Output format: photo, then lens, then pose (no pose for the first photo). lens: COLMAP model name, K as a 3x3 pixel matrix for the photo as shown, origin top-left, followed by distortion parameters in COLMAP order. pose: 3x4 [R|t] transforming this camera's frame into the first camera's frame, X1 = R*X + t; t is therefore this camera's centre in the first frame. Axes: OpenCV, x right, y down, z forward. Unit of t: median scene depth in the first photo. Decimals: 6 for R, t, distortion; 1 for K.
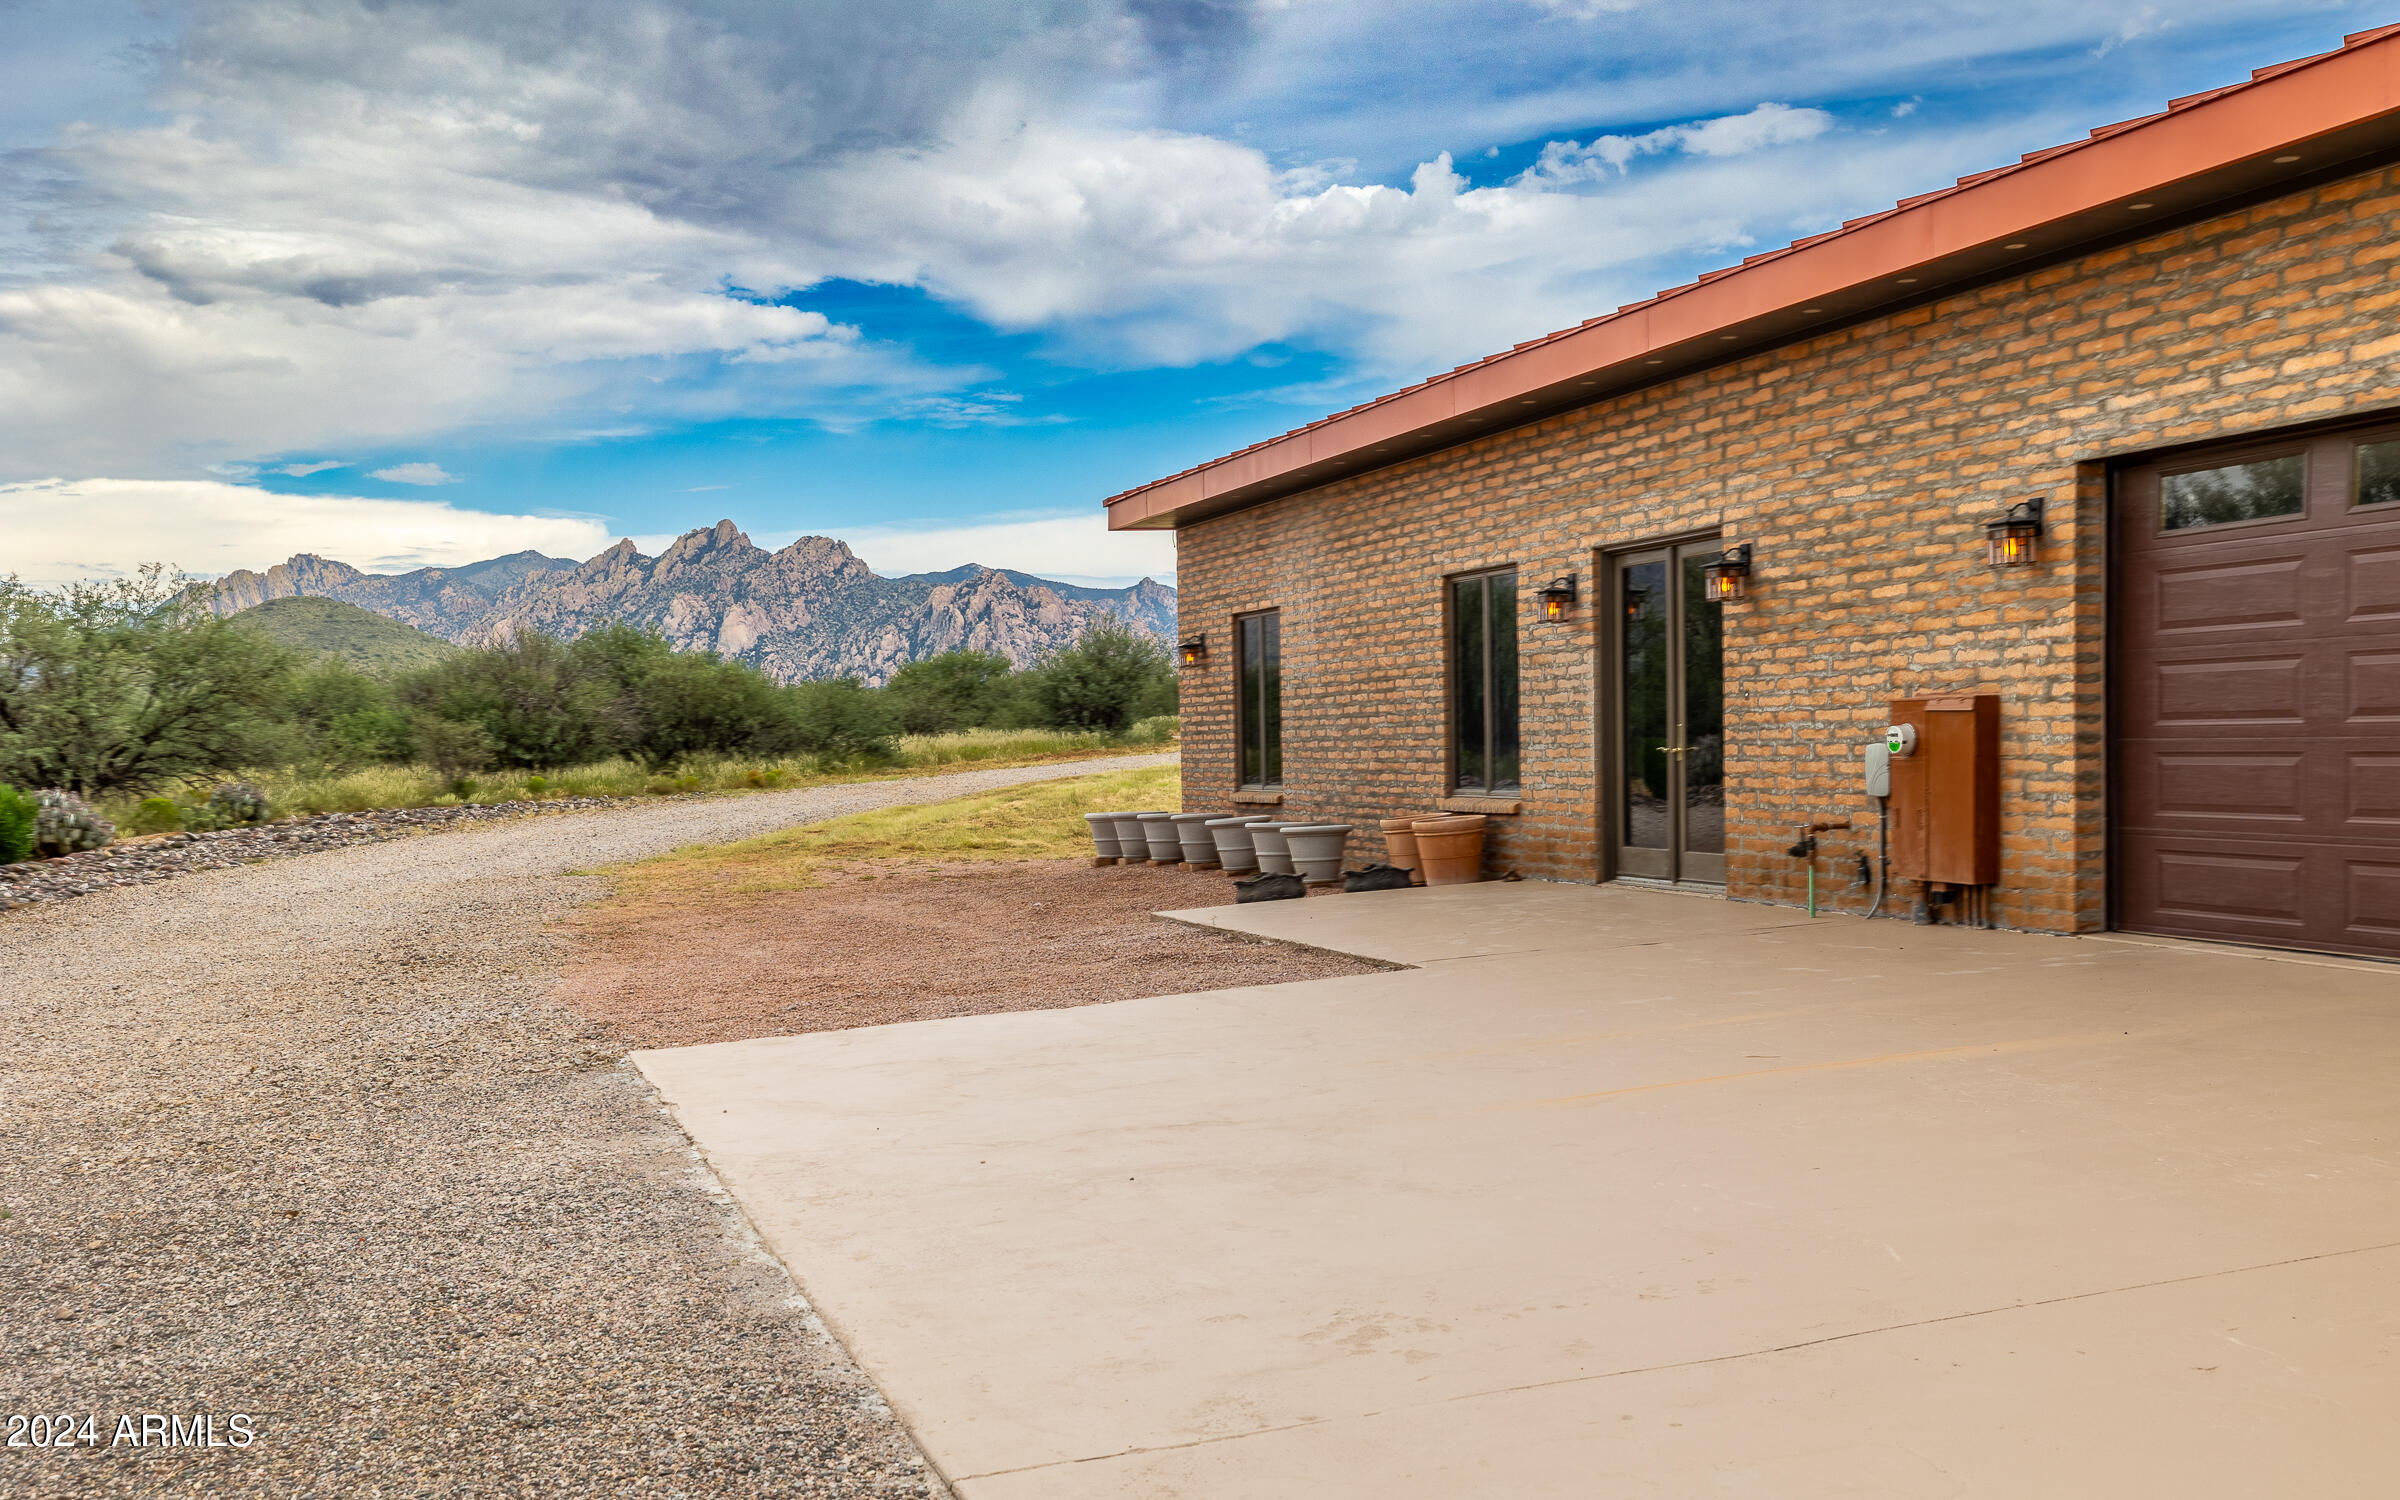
lens RADIAL K [[2363.8, 0, 1235.6], [0, 2363.8, 911.9], [0, 0, 1]] dist [-0.022427, 0.000000]
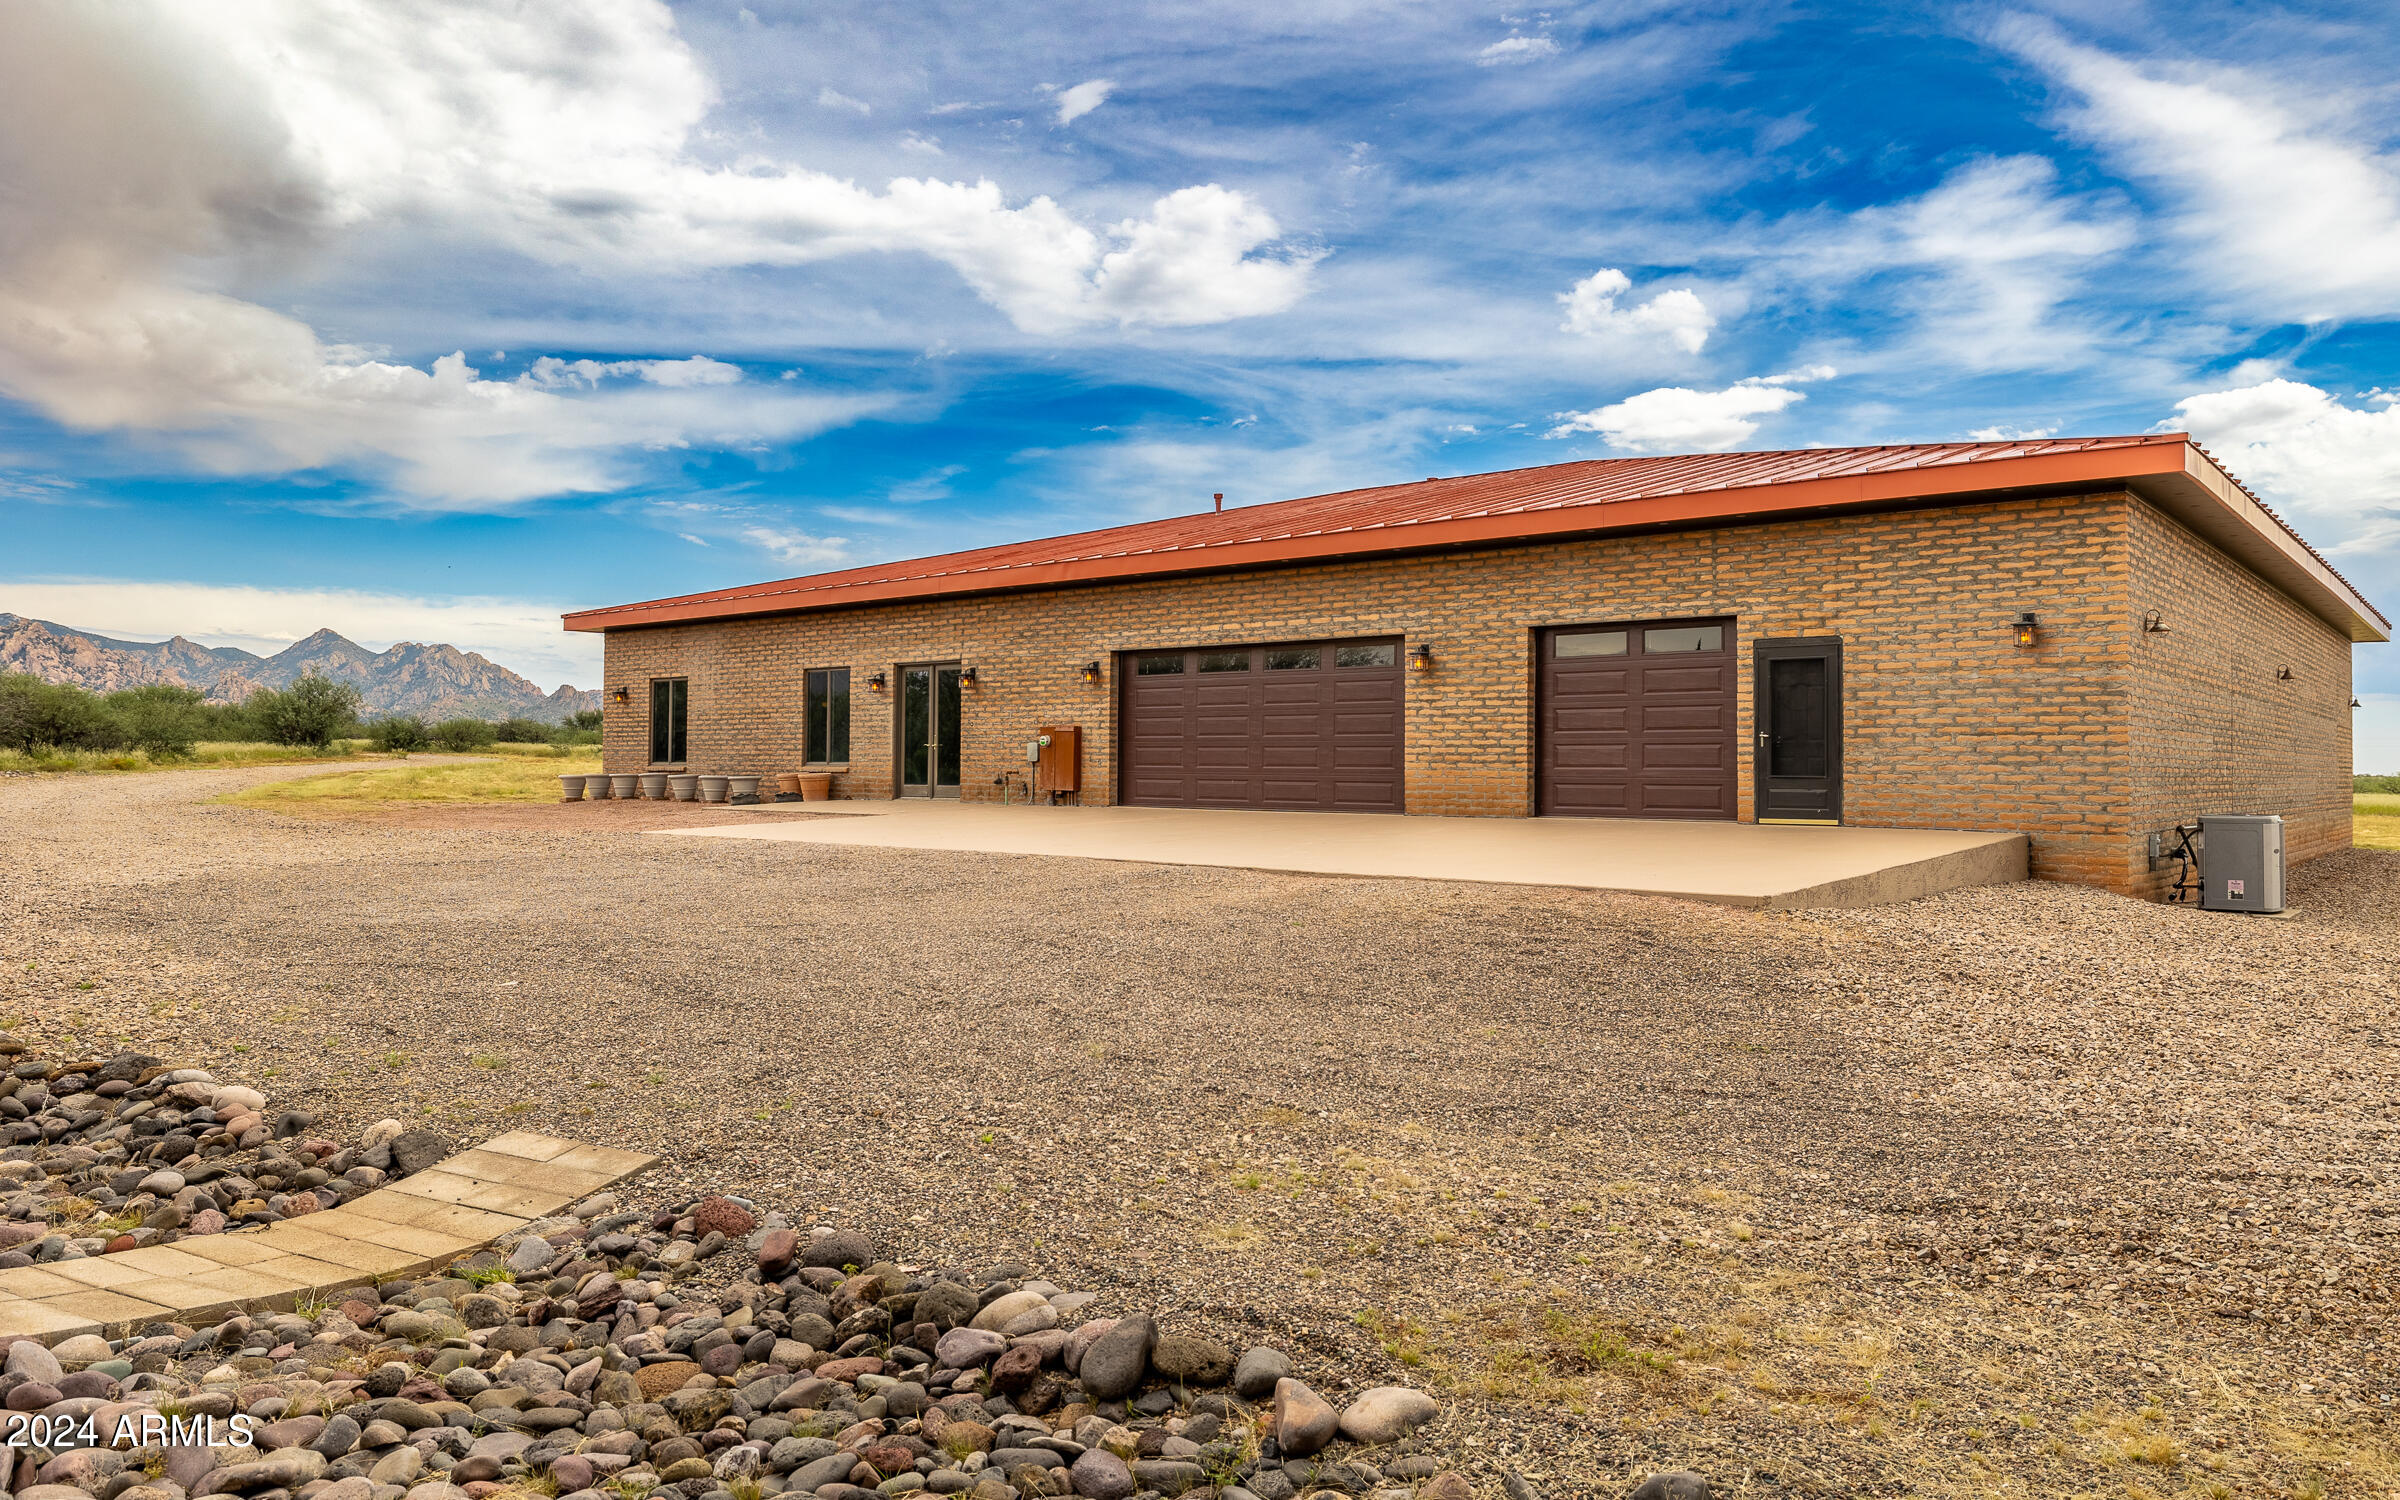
lens RADIAL K [[1580.7, 0, 1218.2], [0, 1580.7, 751.2], [0, 0, 1]] dist [-0.002695, -0.006675]
pose [[0.852655, 0.040825, 0.520877, -0.088911], [0.007368, 0.995904, -0.090117, 0.018875], [-0.522423, 0.080677, 0.848862, -0.121896]]
